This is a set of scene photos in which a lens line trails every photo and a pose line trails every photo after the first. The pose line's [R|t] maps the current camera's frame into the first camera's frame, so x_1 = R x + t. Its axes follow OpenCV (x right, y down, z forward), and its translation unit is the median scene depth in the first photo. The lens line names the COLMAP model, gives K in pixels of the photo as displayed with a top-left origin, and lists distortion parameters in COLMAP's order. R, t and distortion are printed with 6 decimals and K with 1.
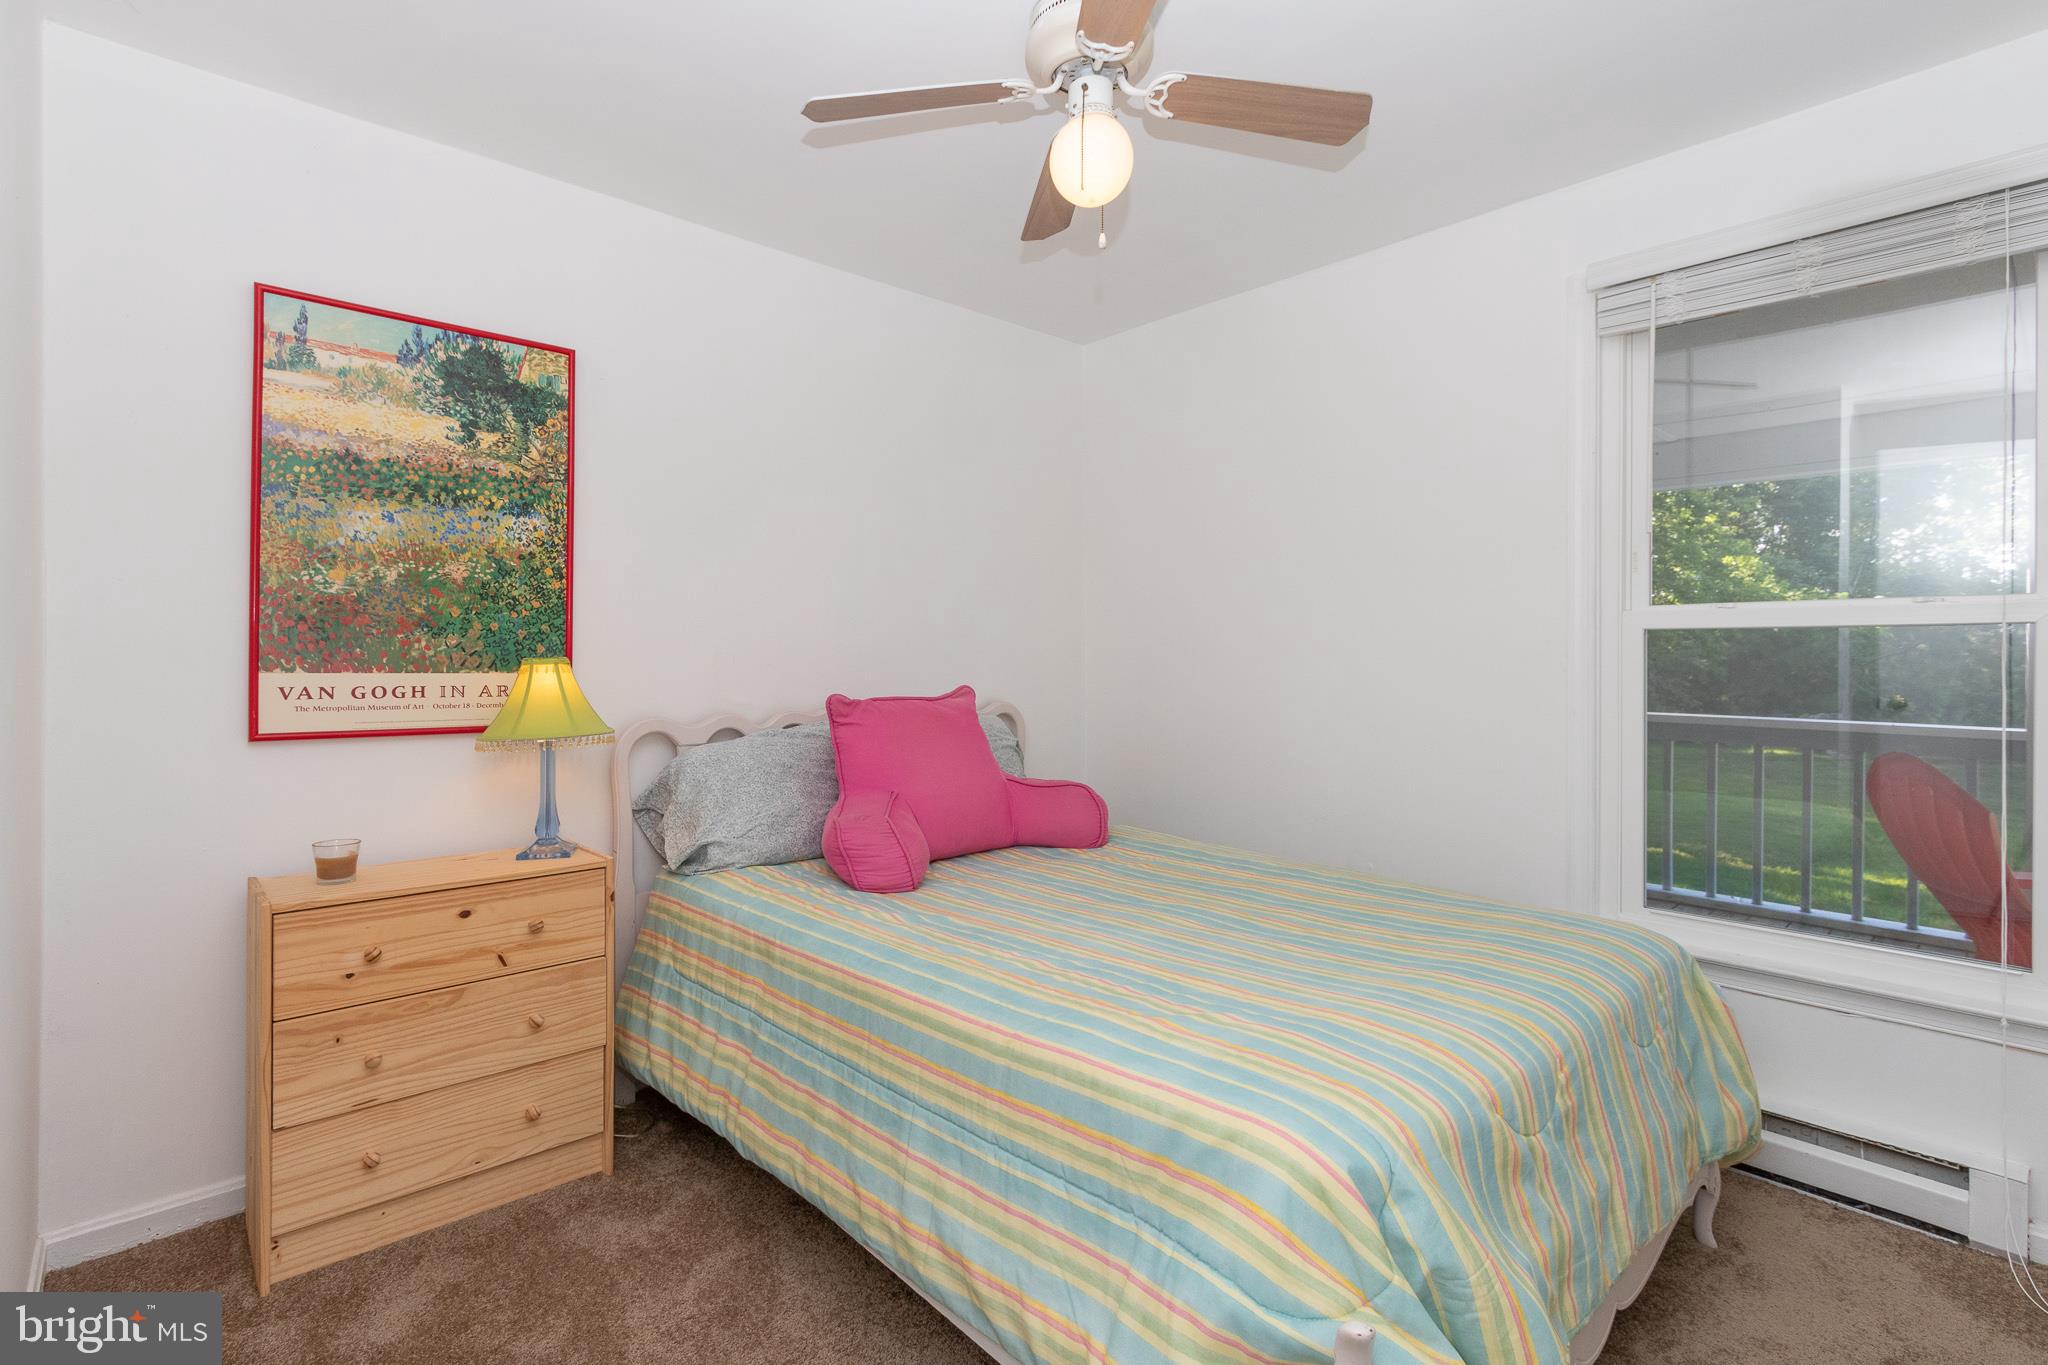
lens RADIAL K [[941.9, 0, 1024.0], [0, 941.9, 682.5], [0, 0, 1]] dist [0.000084, -0.000192]
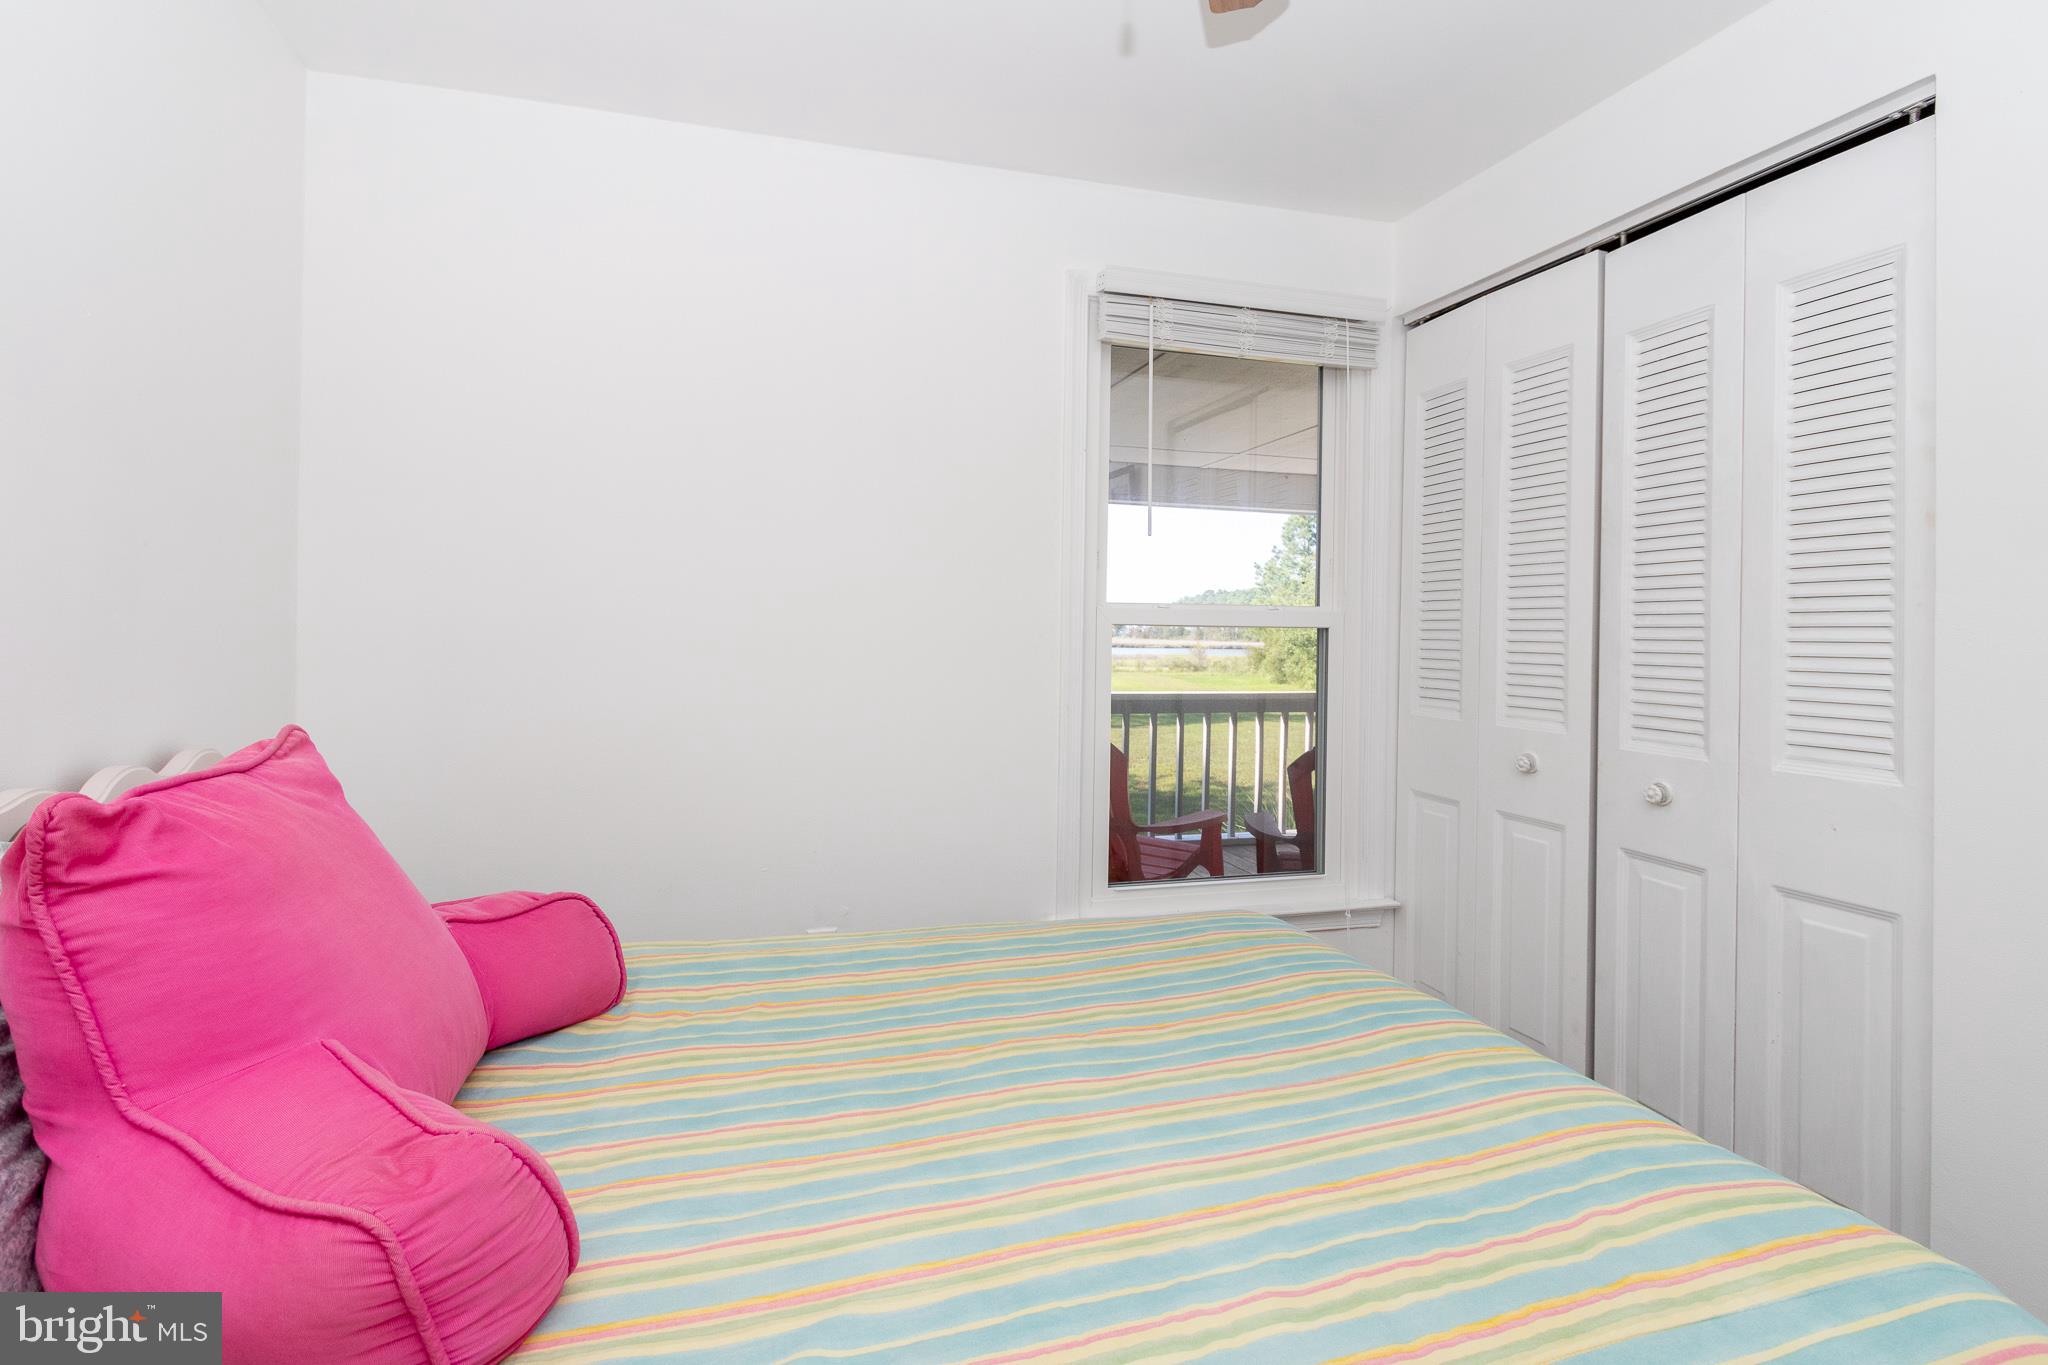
lens RADIAL K [[934.2, 0, 1001.7], [0, 934.2, 669.5], [0, 0, 1]] dist [0.001336, -0.000248]
pose [[0.480595, -0.020868, 0.876694, -0.446097], [0.013720, 0.999773, 0.016276, -0.039764], [-0.876835, 0.004207, 0.480772, 0.829734]]
